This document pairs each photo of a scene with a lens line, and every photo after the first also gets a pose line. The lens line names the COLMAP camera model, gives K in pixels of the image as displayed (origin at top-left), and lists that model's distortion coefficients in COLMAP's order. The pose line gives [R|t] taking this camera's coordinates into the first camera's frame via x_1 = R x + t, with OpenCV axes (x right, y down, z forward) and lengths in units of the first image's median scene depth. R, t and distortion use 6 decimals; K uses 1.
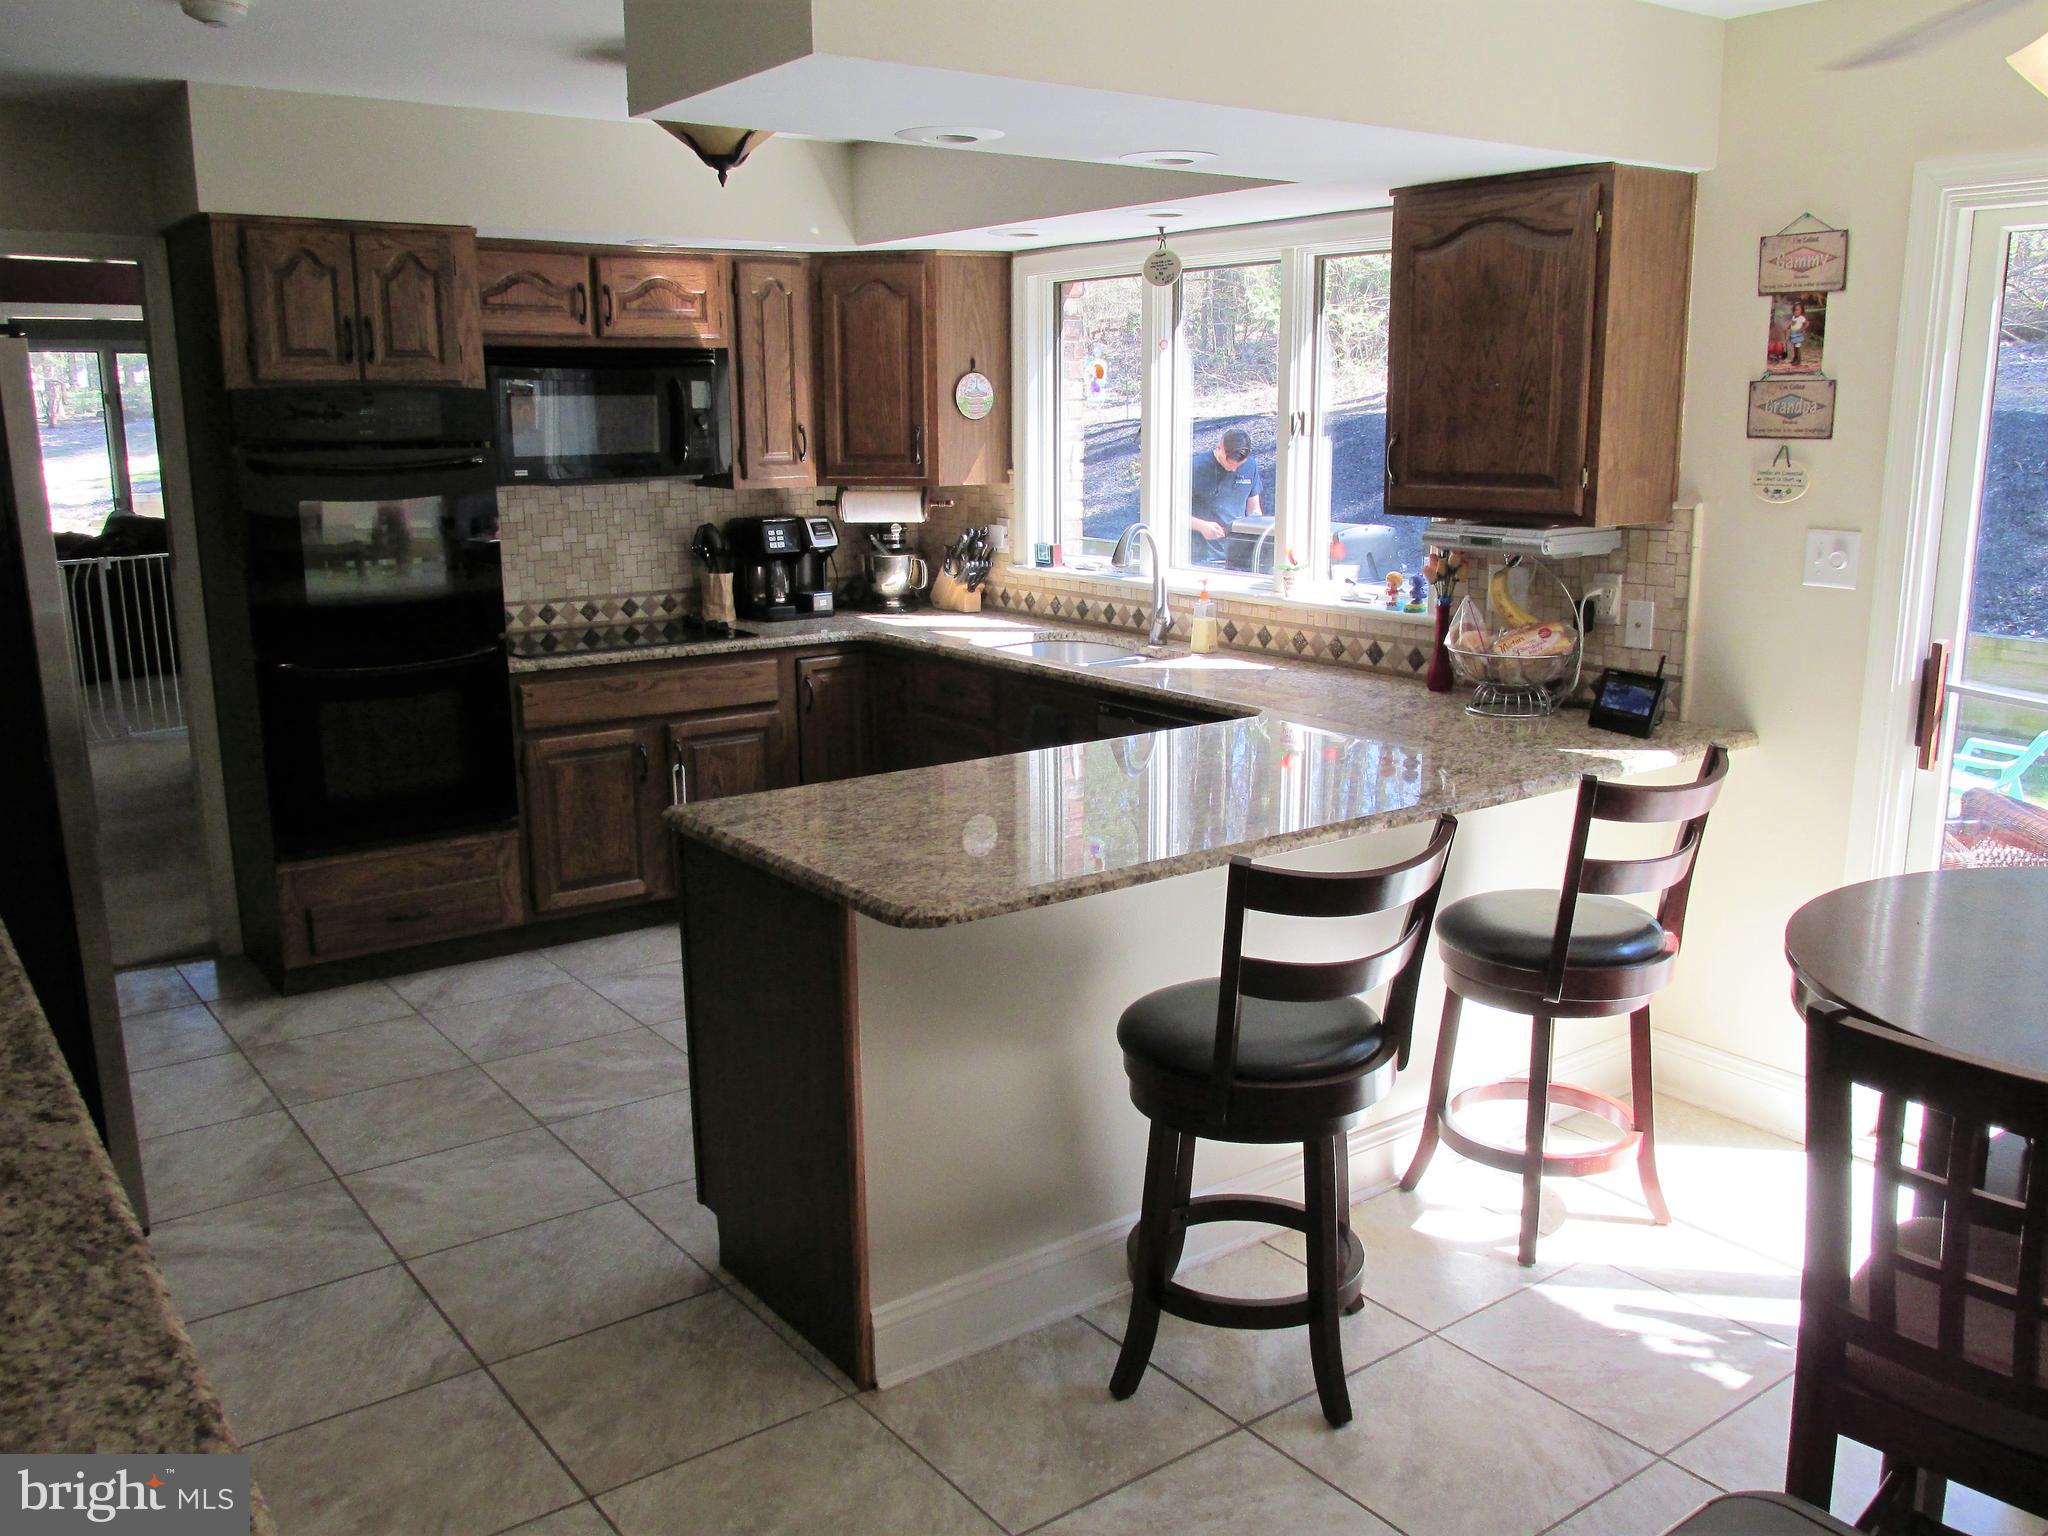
lens RADIAL K [[1706.8, 0, 1027.3], [0, 1706.8, 778.2], [0, 0, 1]] dist [-0.041150, -0.008683]
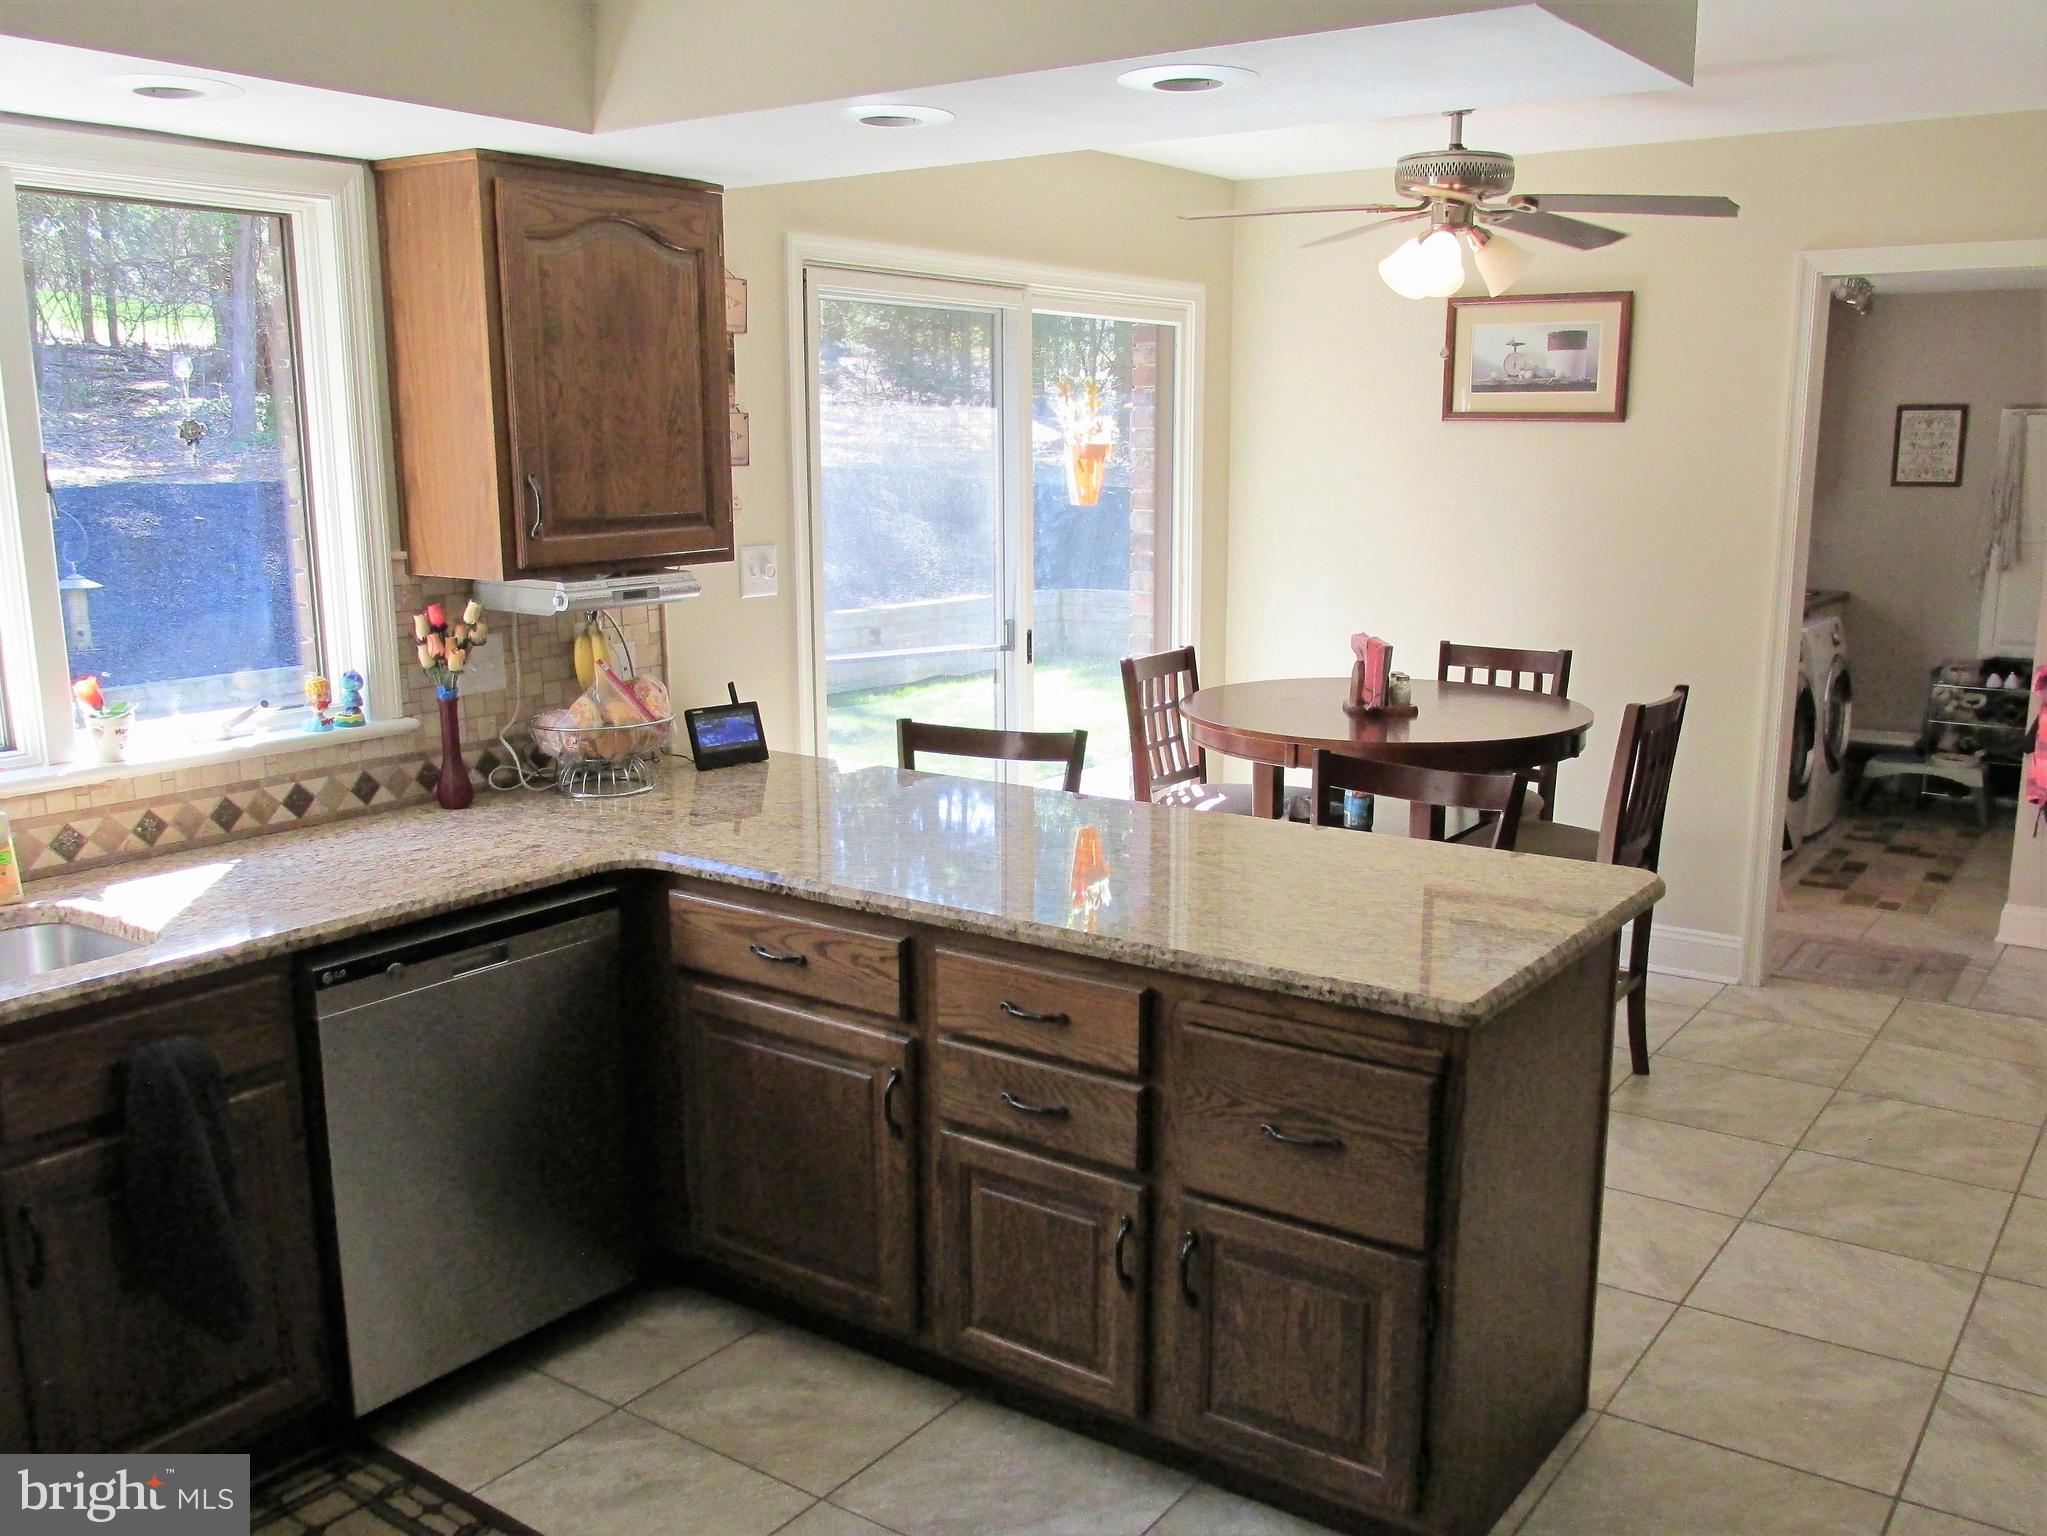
lens RADIAL K [[1705.9, 0, 1022.7], [0, 1705.9, 775.3], [0, 0, 1]] dist [-0.041150, -0.008683]
pose [[-0.284165, -0.176220, 0.942442, -0.600571], [0.212496, 0.946943, 0.241133, -0.214489], [-0.934931, 0.268787, -0.231642, 1.022596]]
